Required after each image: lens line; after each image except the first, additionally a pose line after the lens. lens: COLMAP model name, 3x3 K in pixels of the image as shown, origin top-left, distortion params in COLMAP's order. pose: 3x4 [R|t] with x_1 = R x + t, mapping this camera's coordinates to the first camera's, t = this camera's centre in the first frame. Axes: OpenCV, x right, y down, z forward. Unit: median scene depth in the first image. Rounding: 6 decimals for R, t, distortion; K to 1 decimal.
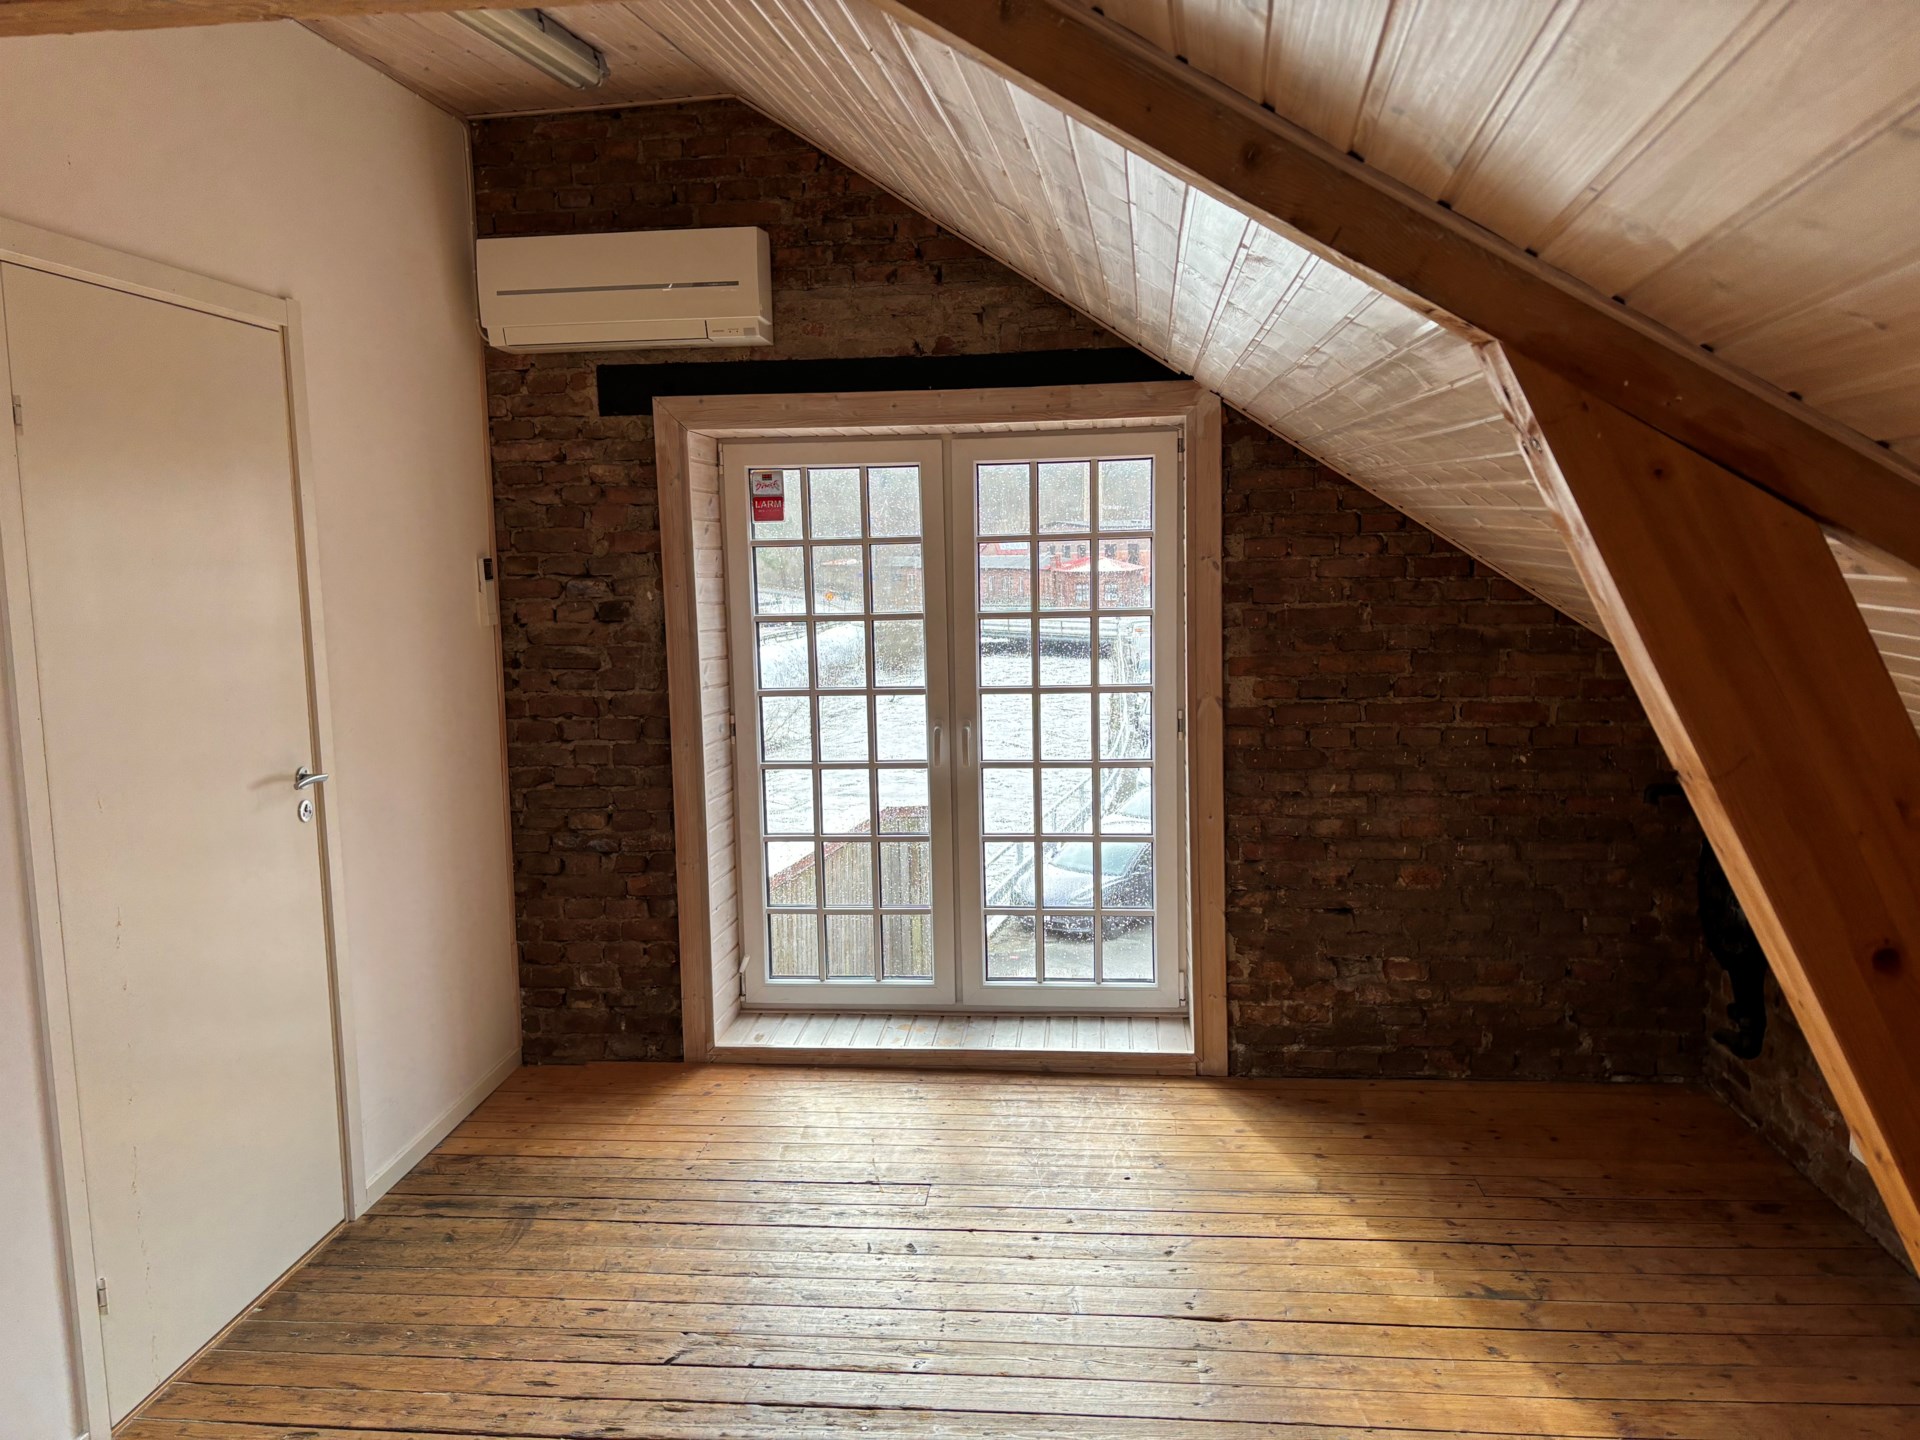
lens RADIAL K [[1438.2, 0, 975.4], [0, 1438.2, 671.1], [0, 0, 1]] dist [0.046510, -0.050573]
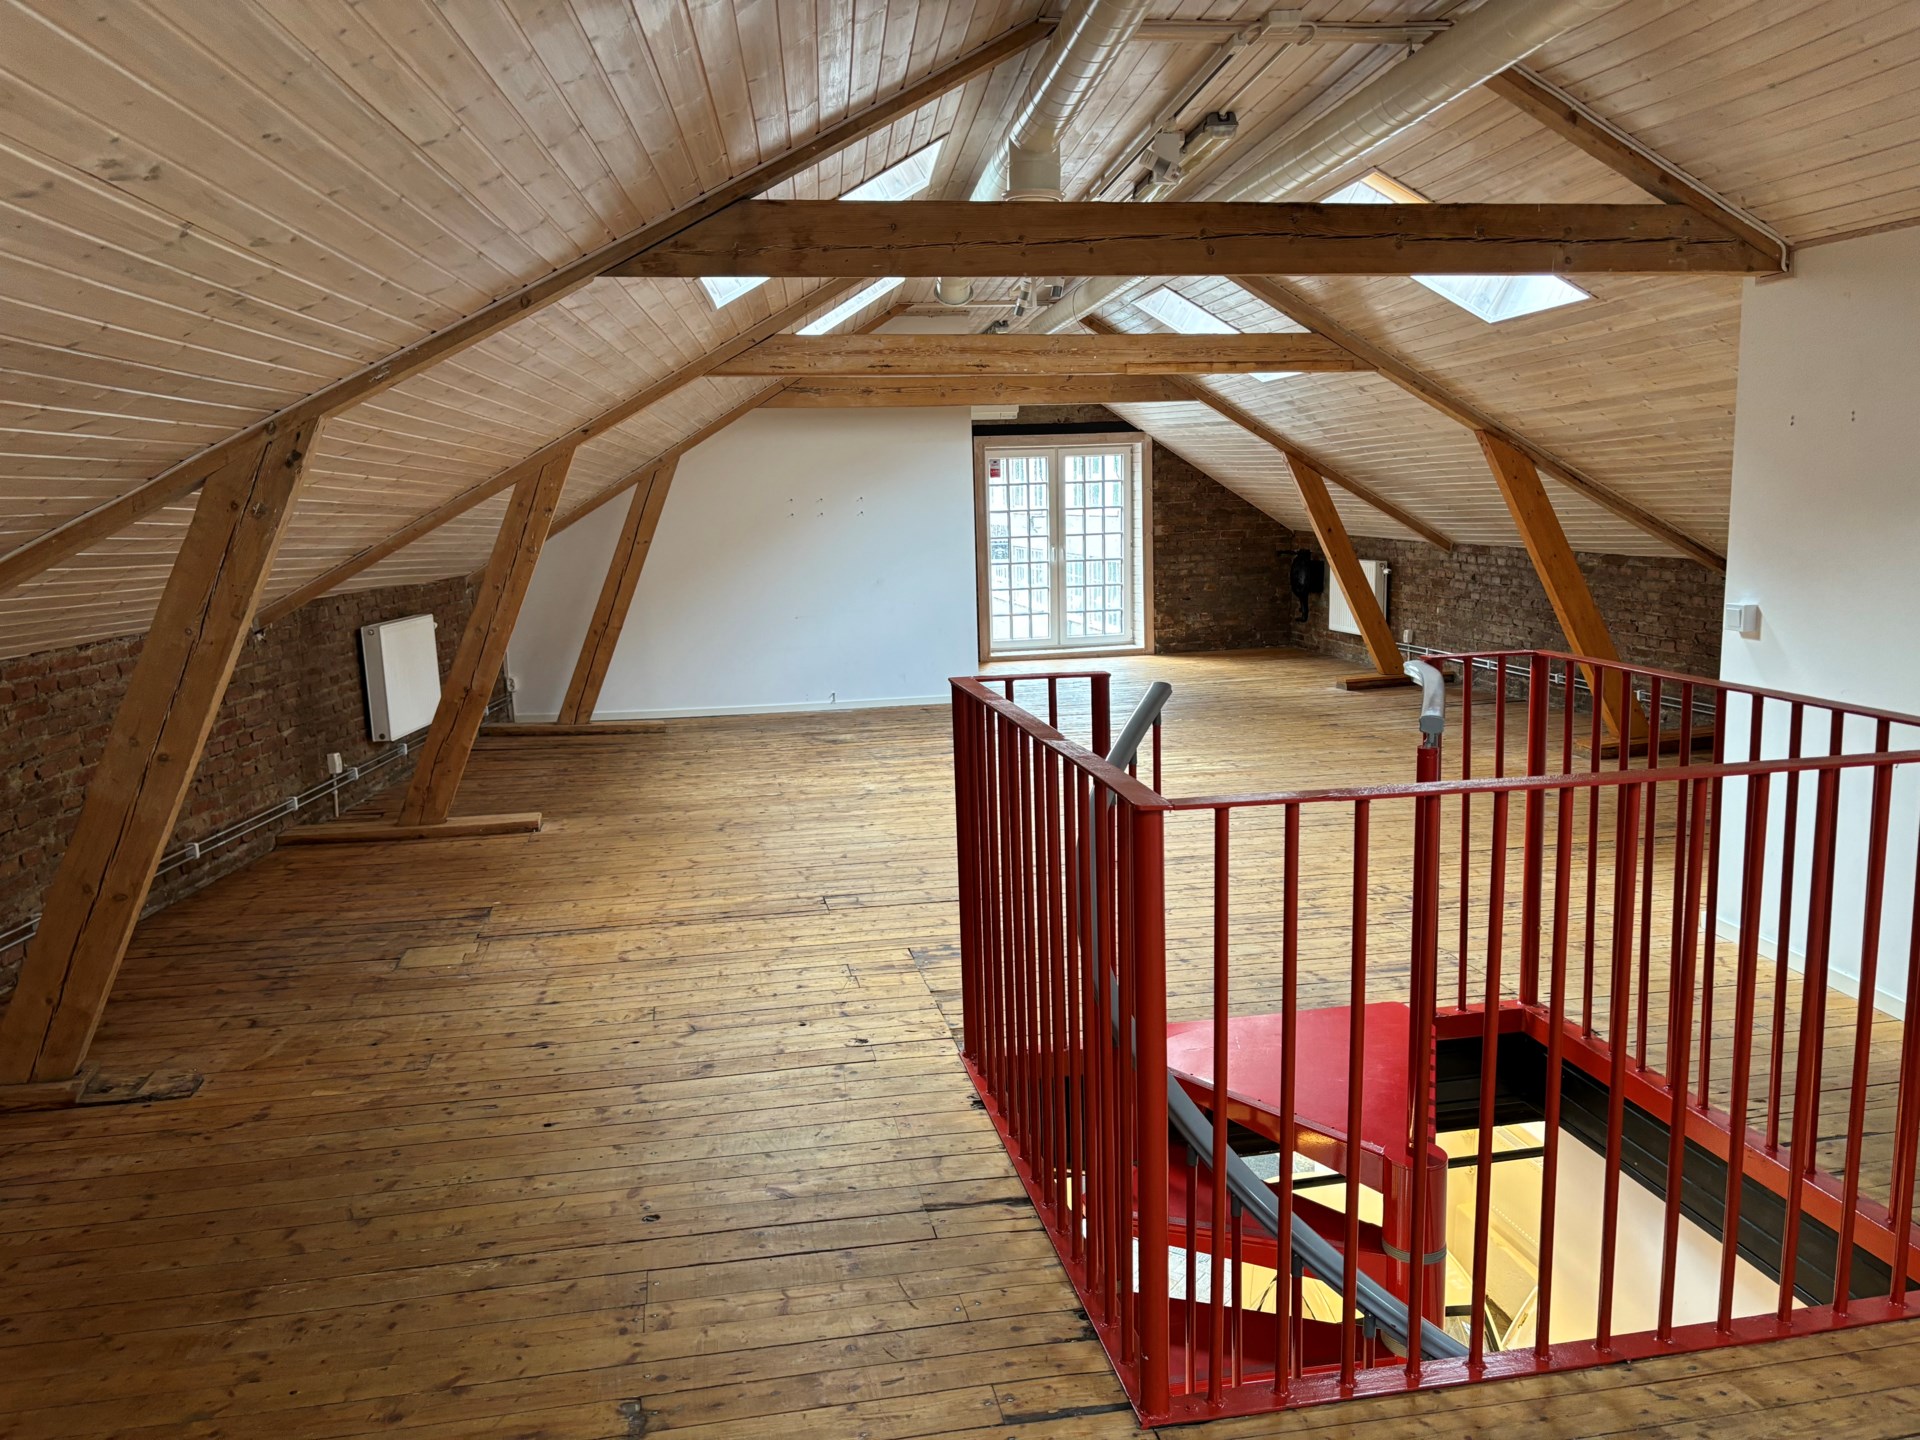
lens RADIAL K [[1443.0, 0, 948.5], [0, 1443.0, 725.6], [0, 0, 1]] dist [-0.014215, -0.002989]
pose [[0.963039, -0.052094, 0.264276, -1.118018], [0.036748, 0.997356, 0.062688, 0.226779], [-0.266844, -0.050660, 0.962407, -1.949997]]
